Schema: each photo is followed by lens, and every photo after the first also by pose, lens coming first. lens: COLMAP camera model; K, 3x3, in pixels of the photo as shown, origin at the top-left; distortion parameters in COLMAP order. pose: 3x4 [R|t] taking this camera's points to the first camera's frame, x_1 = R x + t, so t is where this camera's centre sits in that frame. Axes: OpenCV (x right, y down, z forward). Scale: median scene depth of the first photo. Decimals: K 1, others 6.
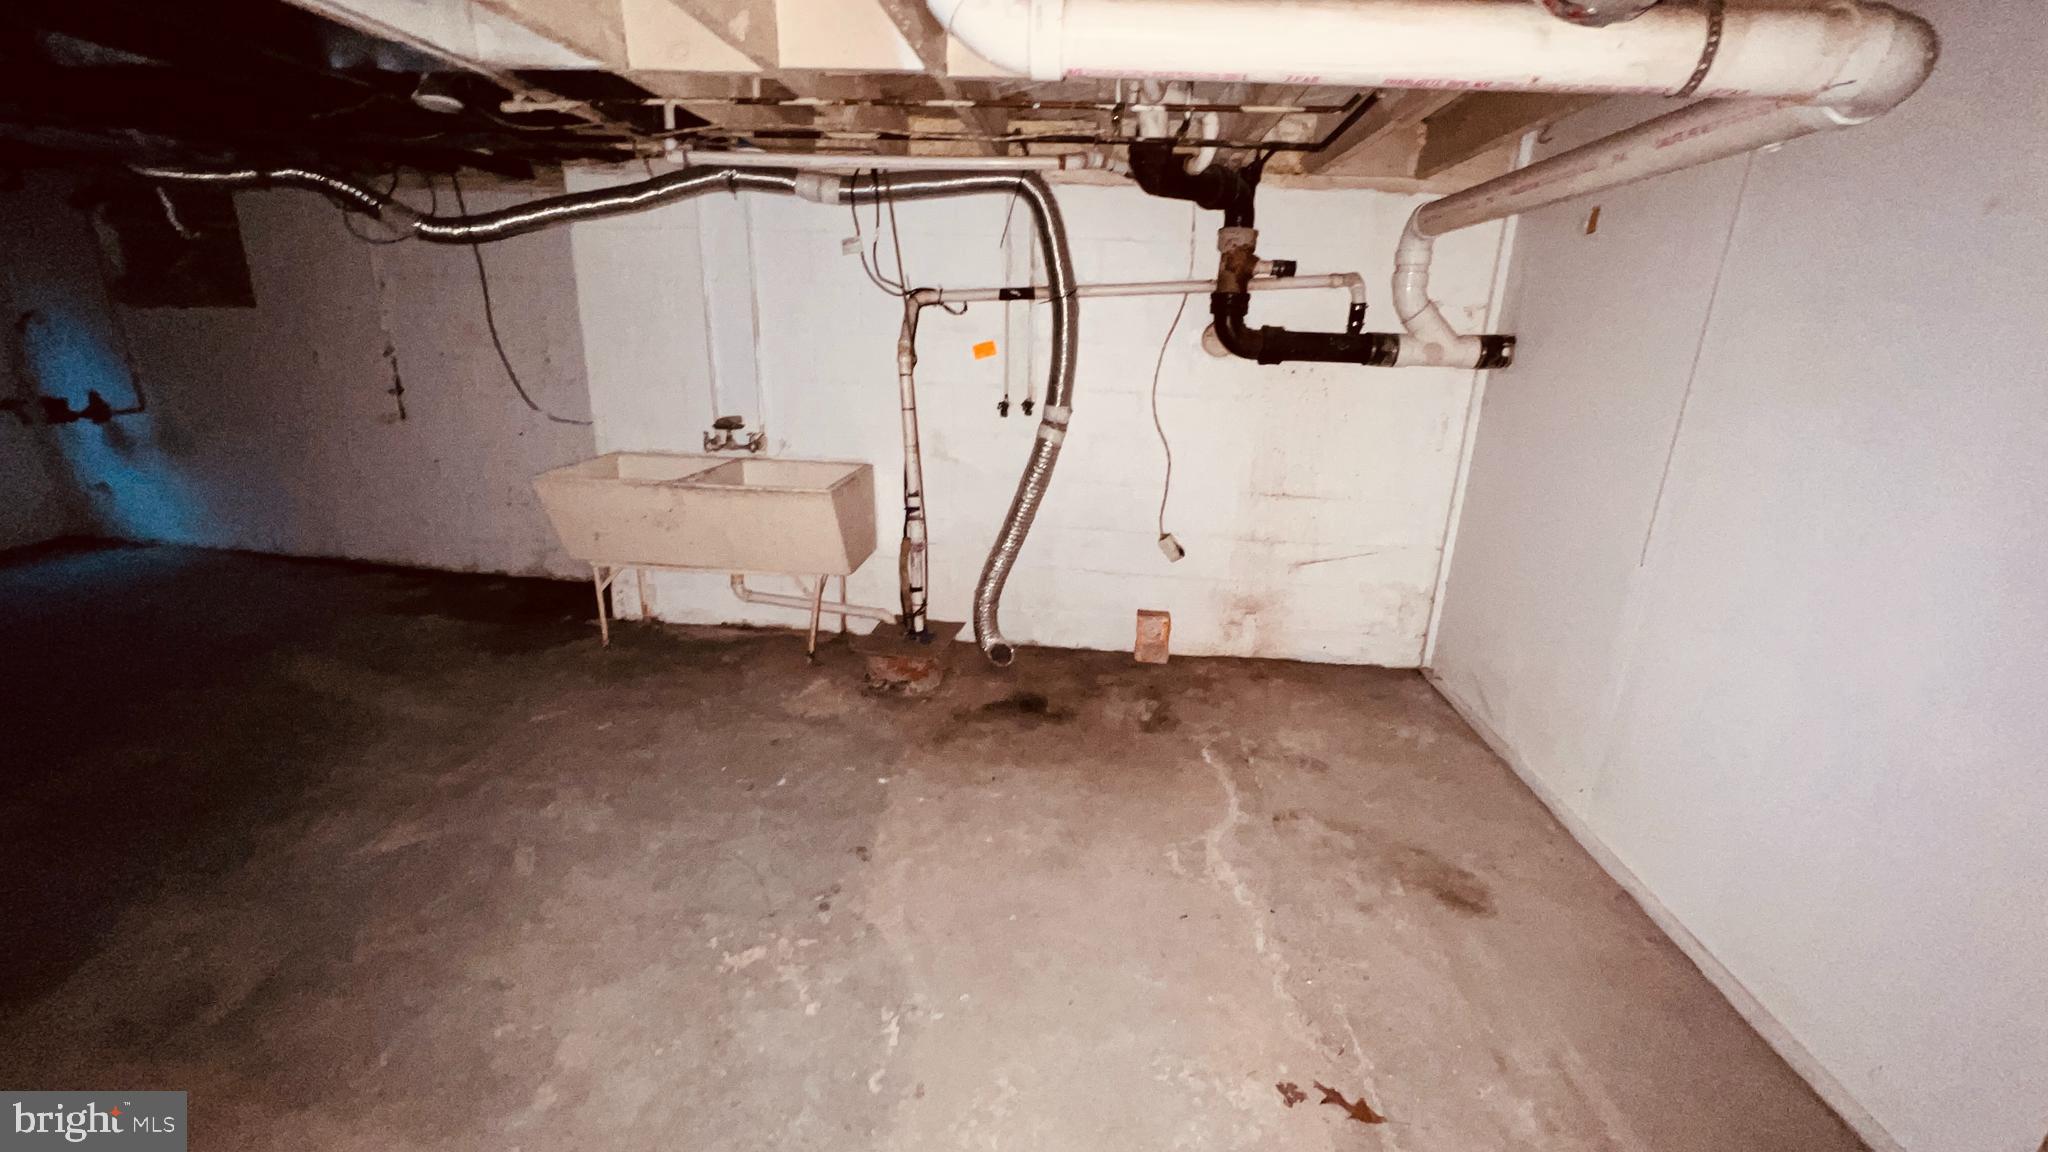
lens RADIAL K [[820.7, 0, 1023.8], [0, 820.7, 580.9], [0, 0, 1]] dist [-0.001233, -0.000006]
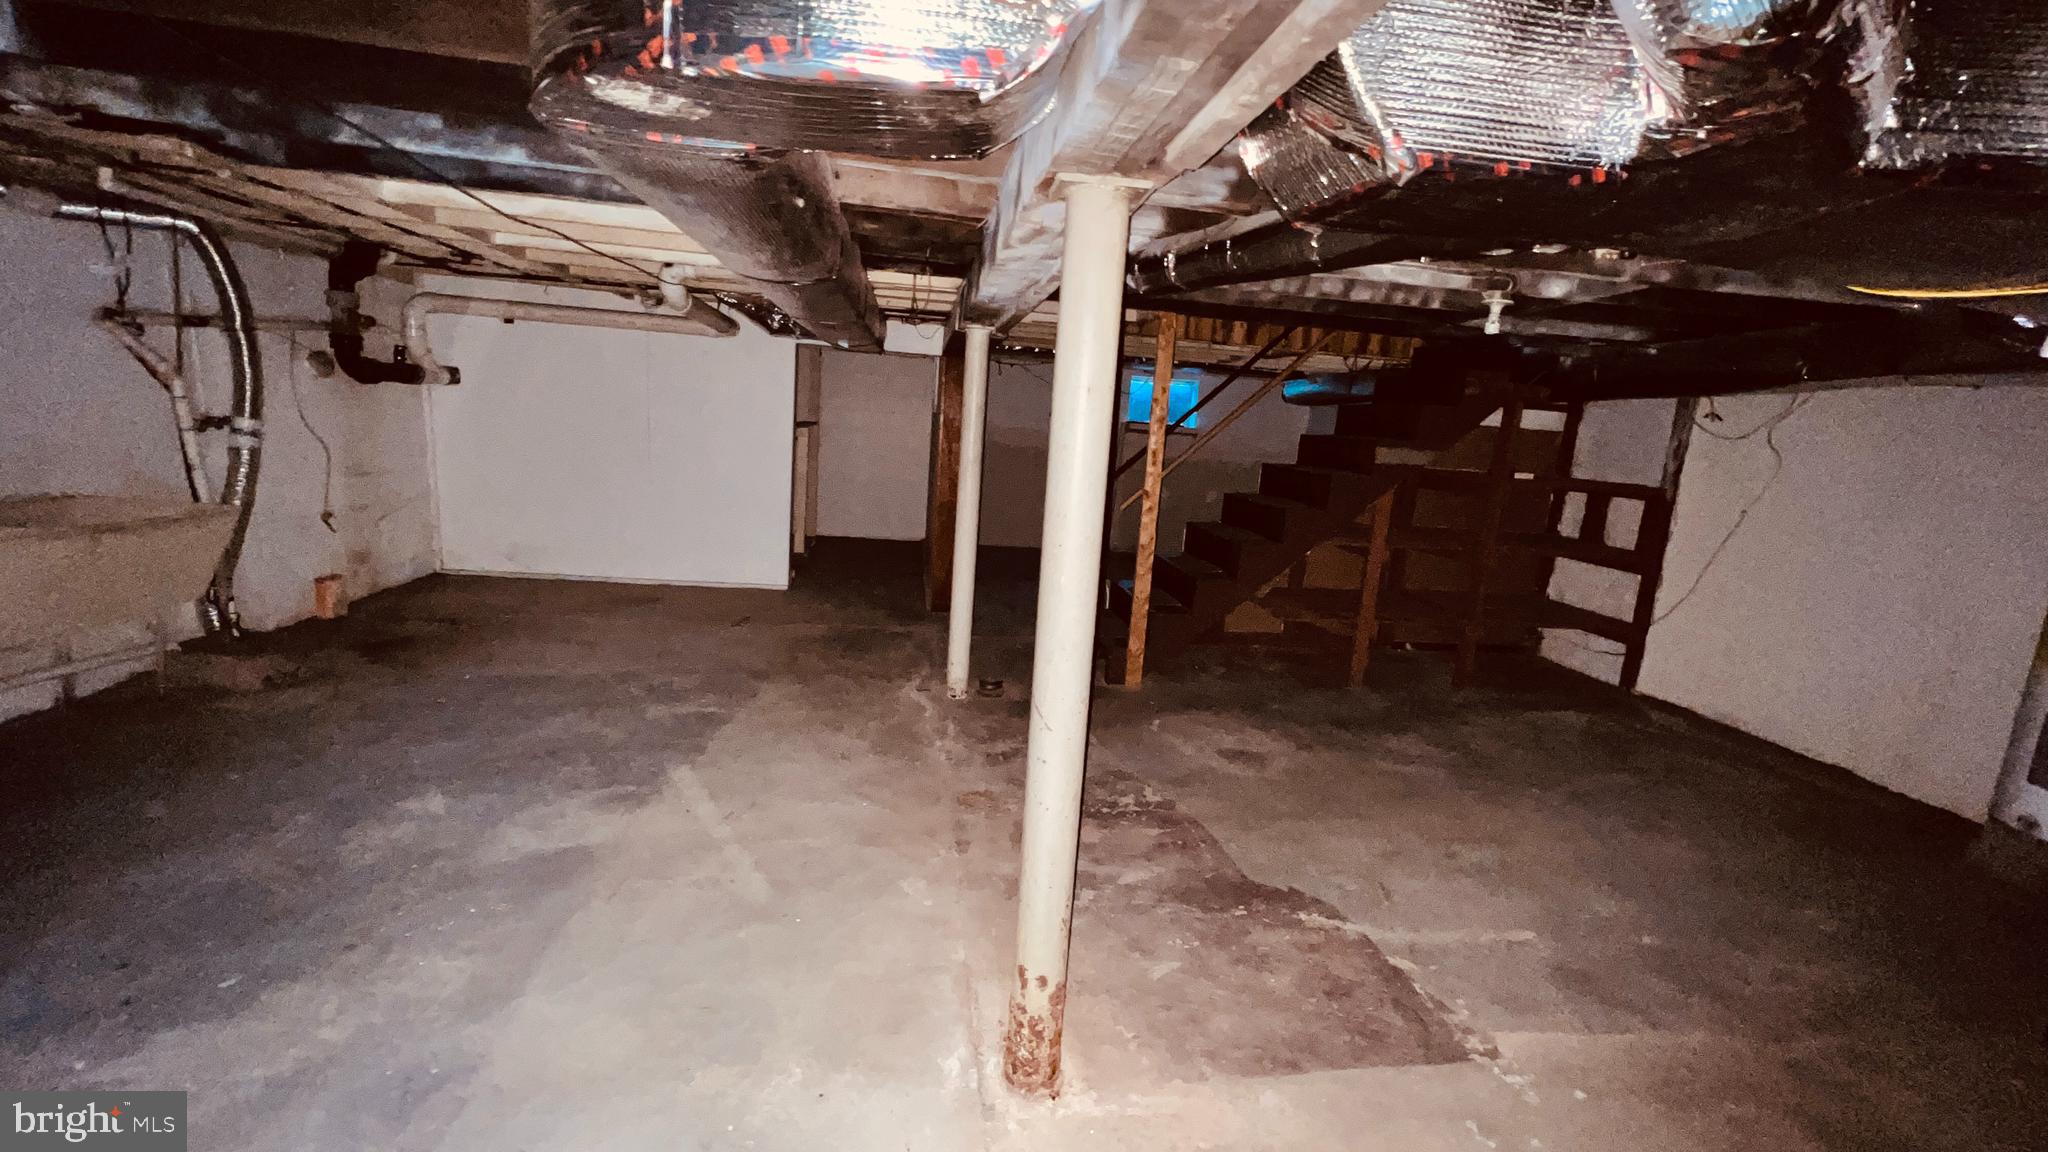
lens RADIAL K [[820.7, 0, 1023.2], [0, 820.7, 569.1], [0, 0, 1]] dist [-0.001233, -0.000006]
pose [[-0.214677, -0.226478, 0.950064, -1.437215], [0.205719, 0.940436, 0.270667, -0.107001], [-0.954774, 0.253552, -0.155299, 0.191762]]
